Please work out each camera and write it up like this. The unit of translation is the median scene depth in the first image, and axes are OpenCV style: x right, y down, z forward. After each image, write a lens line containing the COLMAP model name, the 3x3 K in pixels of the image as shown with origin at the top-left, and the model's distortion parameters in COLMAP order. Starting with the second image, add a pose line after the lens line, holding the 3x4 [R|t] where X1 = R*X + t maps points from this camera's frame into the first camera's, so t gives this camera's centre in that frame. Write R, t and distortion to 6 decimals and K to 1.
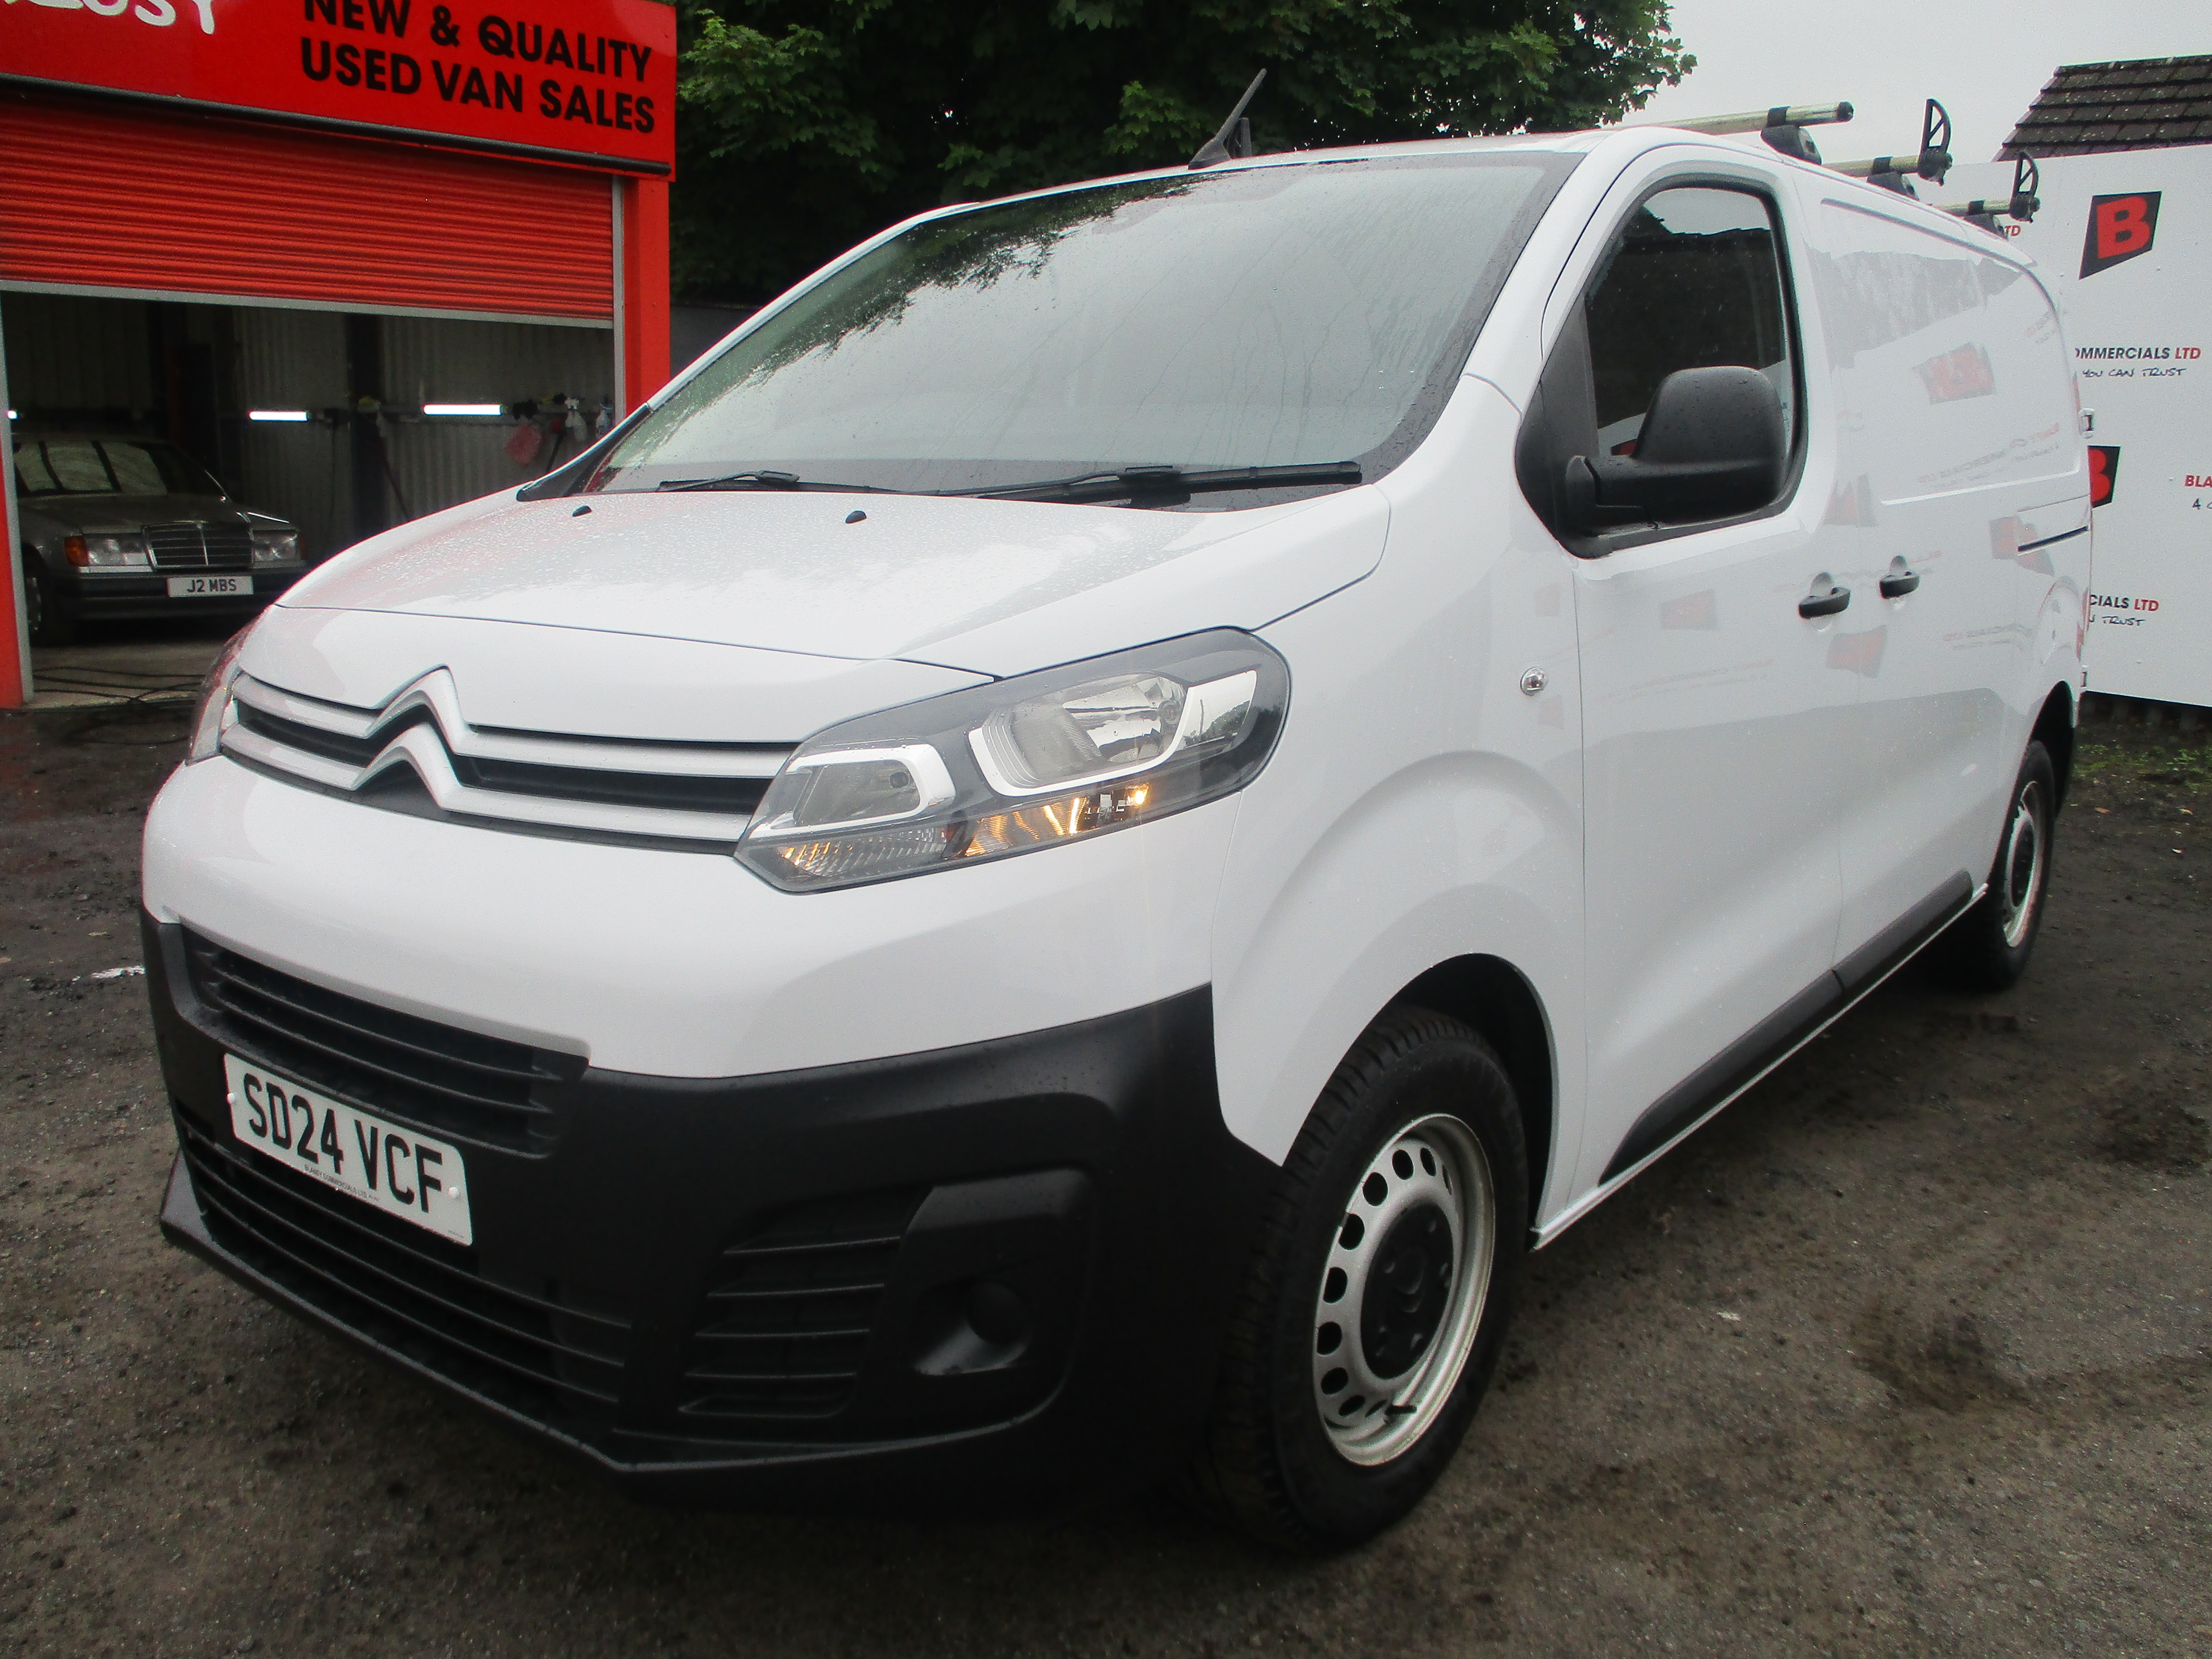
lens RADIAL K [[1865.5, 0, 1096.8], [0, 1865.5, 865.7], [0, 0, 1]] dist [-0.041576, 0.018952]
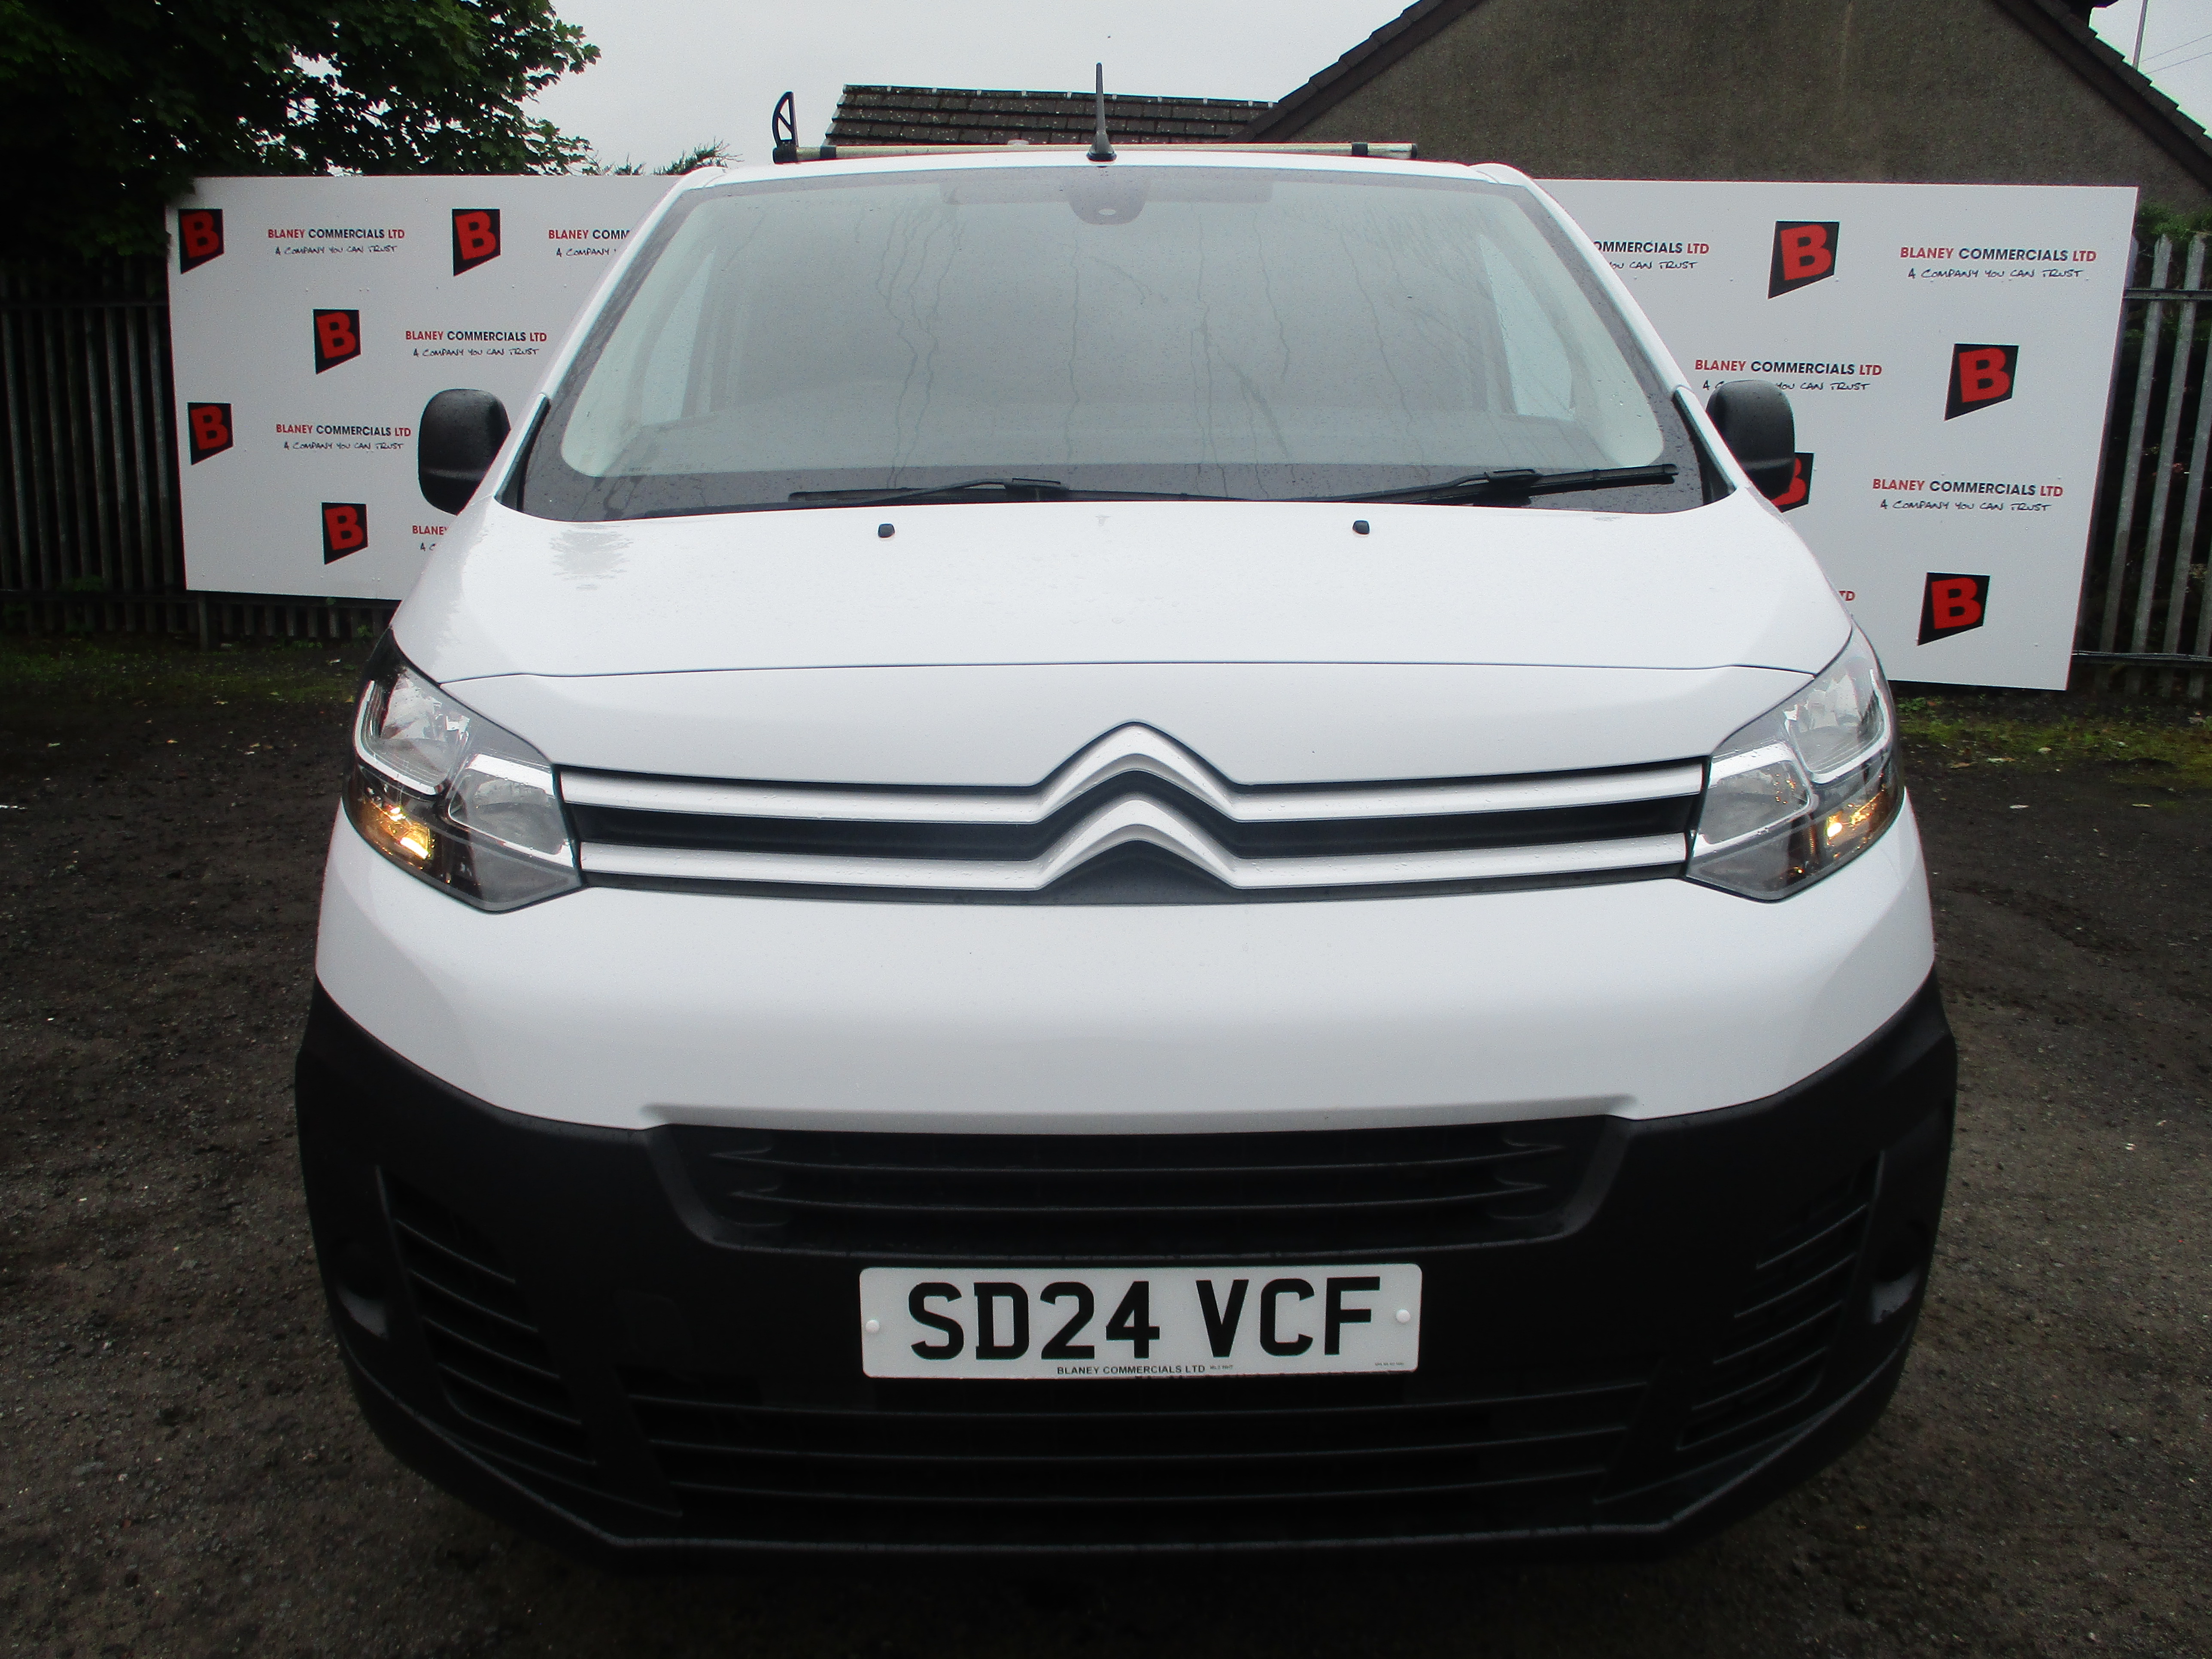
lens RADIAL K [[1865.5, 0, 1096.8], [0, 1865.5, 865.7], [0, 0, 1]] dist [-0.041576, 0.018952]
pose [[0.768373, -0.147720, 0.622721, -0.884843], [0.141869, 0.988105, 0.059343, -0.095540], [-0.624080, 0.042747, 0.780190, 0.364321]]
